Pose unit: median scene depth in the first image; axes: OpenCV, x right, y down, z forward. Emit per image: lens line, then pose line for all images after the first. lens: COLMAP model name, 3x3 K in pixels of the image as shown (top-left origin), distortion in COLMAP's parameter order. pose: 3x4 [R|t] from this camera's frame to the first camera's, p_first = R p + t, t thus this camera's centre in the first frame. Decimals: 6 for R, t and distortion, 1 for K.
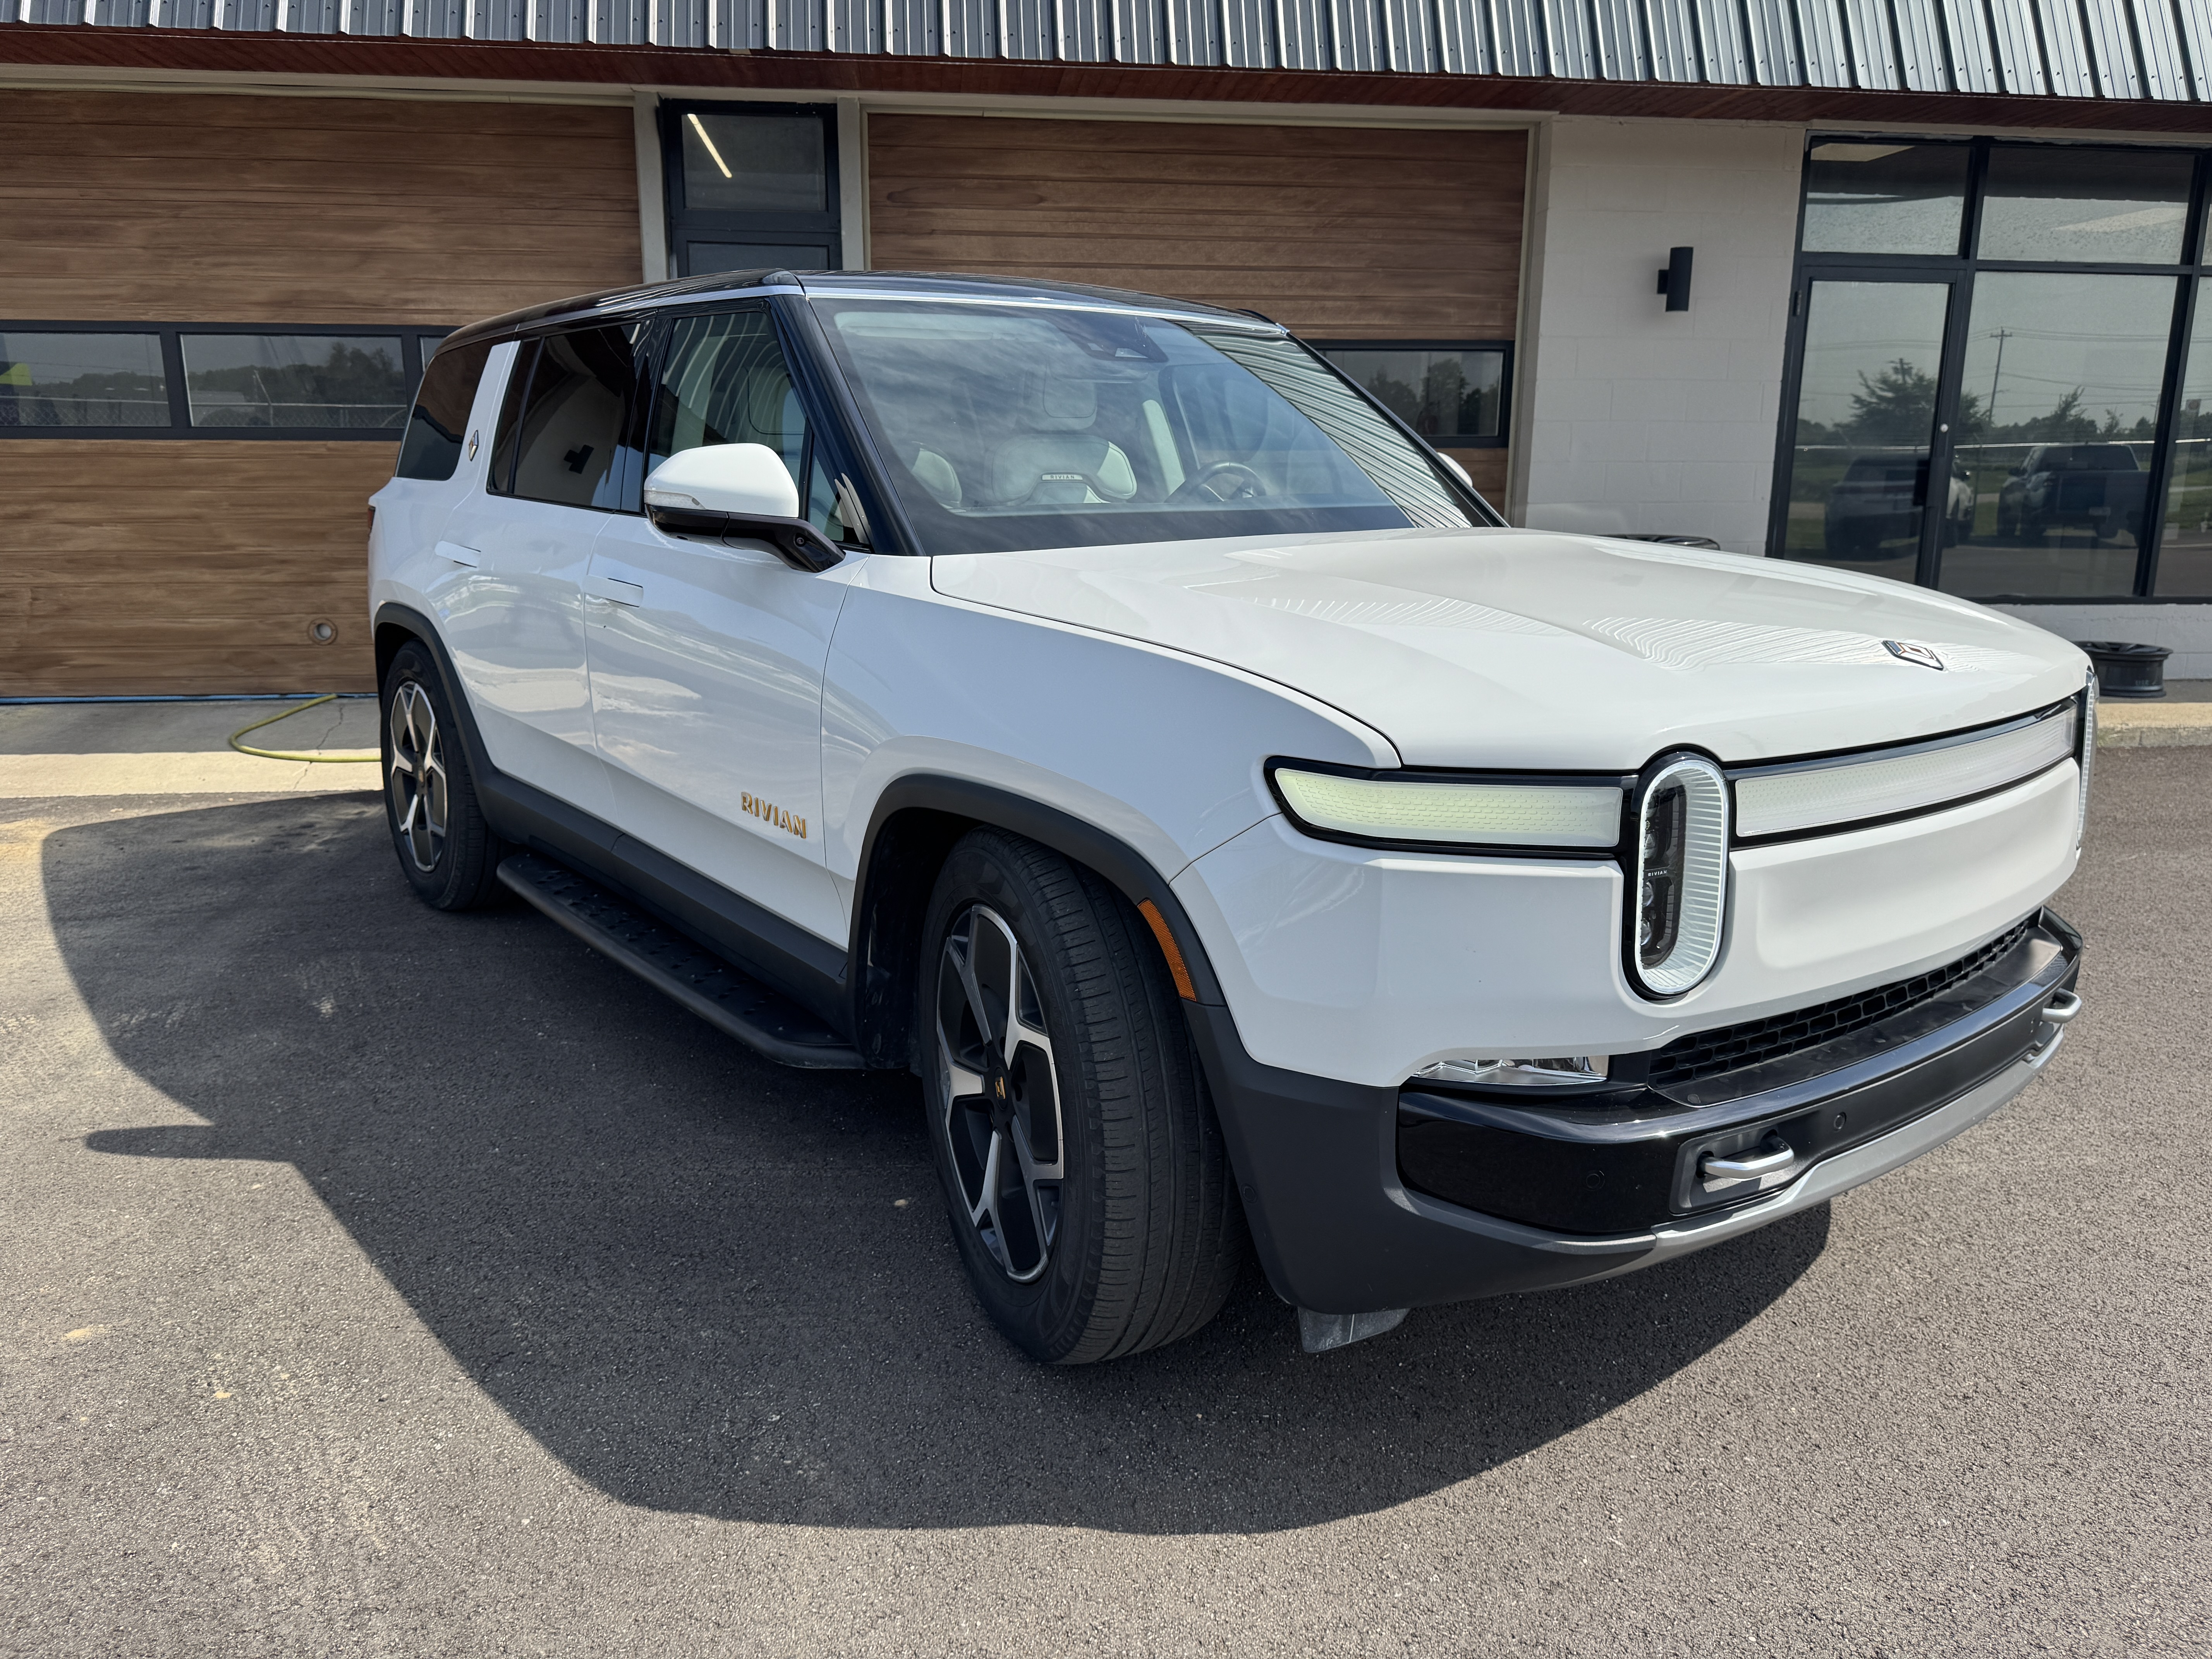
lens RADIAL K [[1590.2, 0, 1113.0], [0, 1590.2, 830.6], [0, 0, 1]] dist [0.012090, -0.018055]
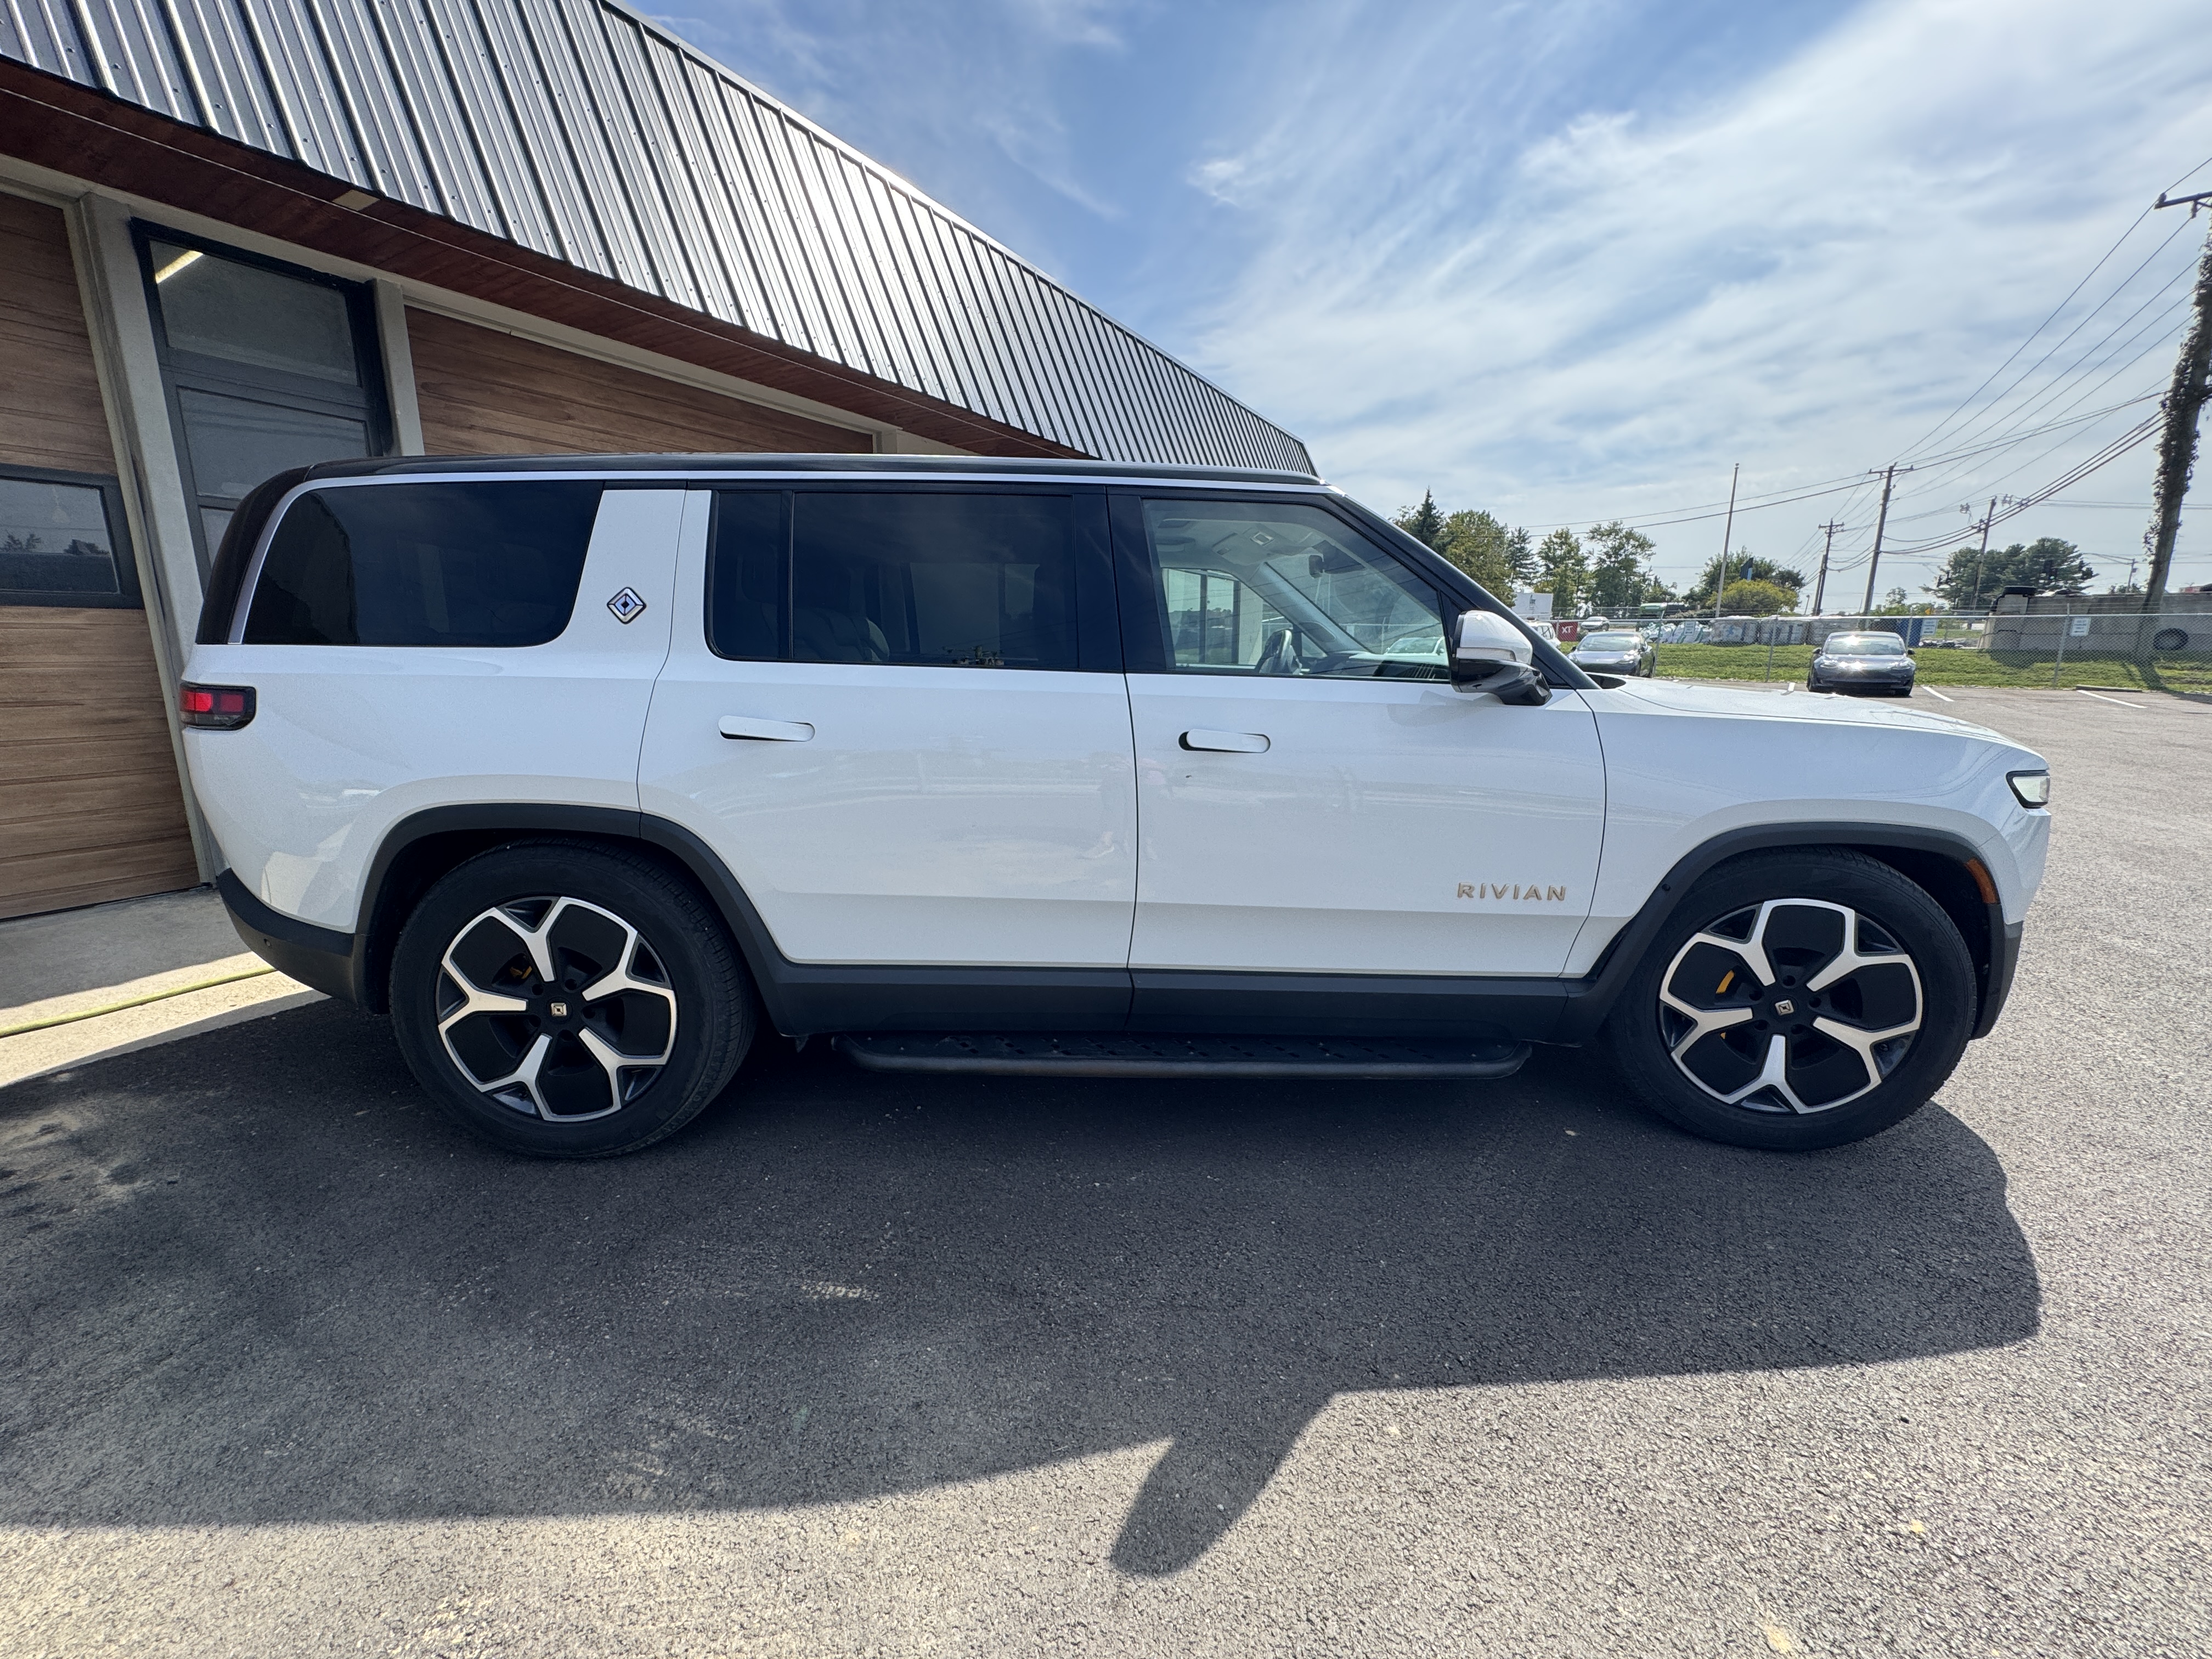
lens RADIAL K [[884.3, 0, 1104.6], [0, 884.3, 840.7], [0, 0, 1]] dist [-0.002338, 0.000254]
pose [[0.599713, -0.170974, 0.781737, -0.725492], [0.179711, 0.980730, 0.076630, -0.124315], [-0.779774, 0.094531, 0.618883, 0.595732]]
